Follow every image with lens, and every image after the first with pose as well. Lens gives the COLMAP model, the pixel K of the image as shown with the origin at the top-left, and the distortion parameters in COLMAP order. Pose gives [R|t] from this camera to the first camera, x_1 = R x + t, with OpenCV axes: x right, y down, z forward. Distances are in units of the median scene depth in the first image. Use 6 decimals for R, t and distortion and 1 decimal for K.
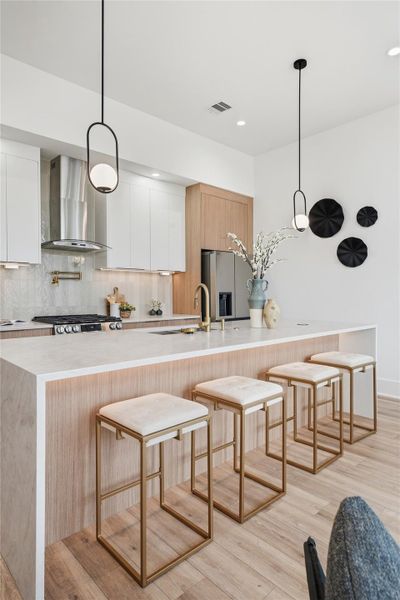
lens RADIAL K [[357.4, 0, 199.9], [0, 357.4, 298.3], [0, 0, 1]] dist [0.013228, -0.000571]
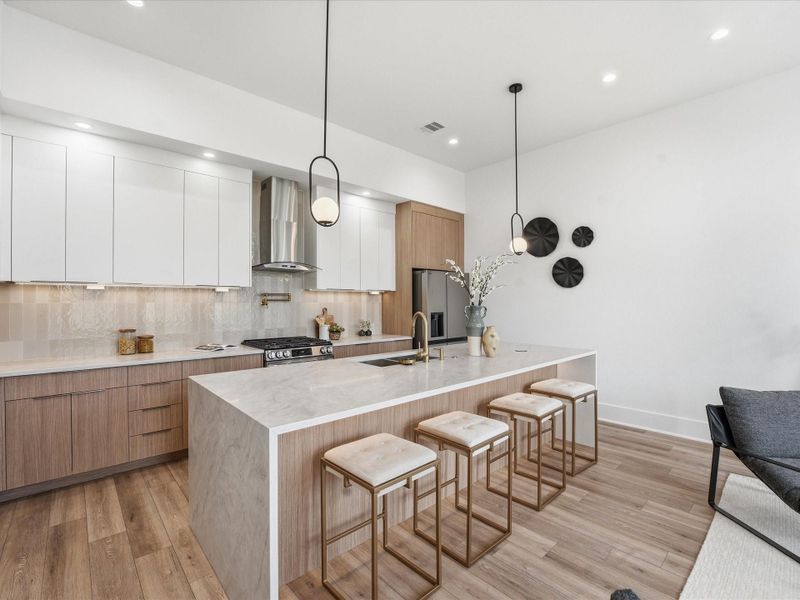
lens RADIAL K [[369.1, 0, 398.3], [0, 369.1, 301.1], [0, 0, 1]] dist [-0.025662, 0.001023]
pose [[0.999961, -0.000605, -0.008838, -0.035754], [0.000447, 0.999841, -0.017831, -0.043059], [0.008847, 0.017826, 0.999802, -0.001191]]
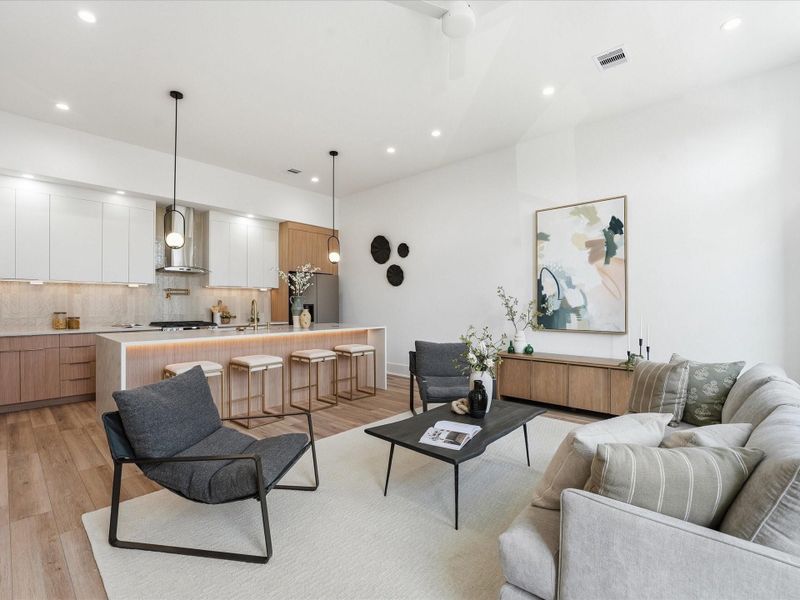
lens RADIAL K [[369.1, 0, 398.9], [0, 369.1, 303.5], [0, 0, 1]] dist [-0.025662, 0.001023]
pose [[0.995704, 0.001865, 0.092575, 0.398306], [-0.000397, 0.999874, -0.015878, 0.002263], [-0.092593, 0.015773, 0.995579, -0.535265]]
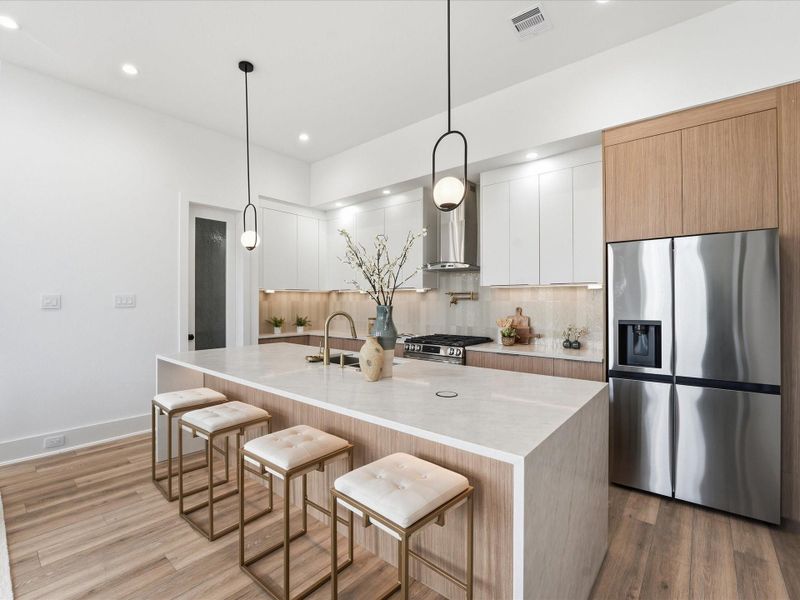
lens RADIAL K [[369.1, 0, 399.5], [0, 369.1, 300.2], [0, 0, 1]] dist [-0.025662, 0.001023]
pose [[0.125711, -0.000223, -0.992067, 0.778510], [-0.013999, 0.999900, -0.001999, -0.057816], [0.991968, 0.014139, 0.125695, 0.849405]]
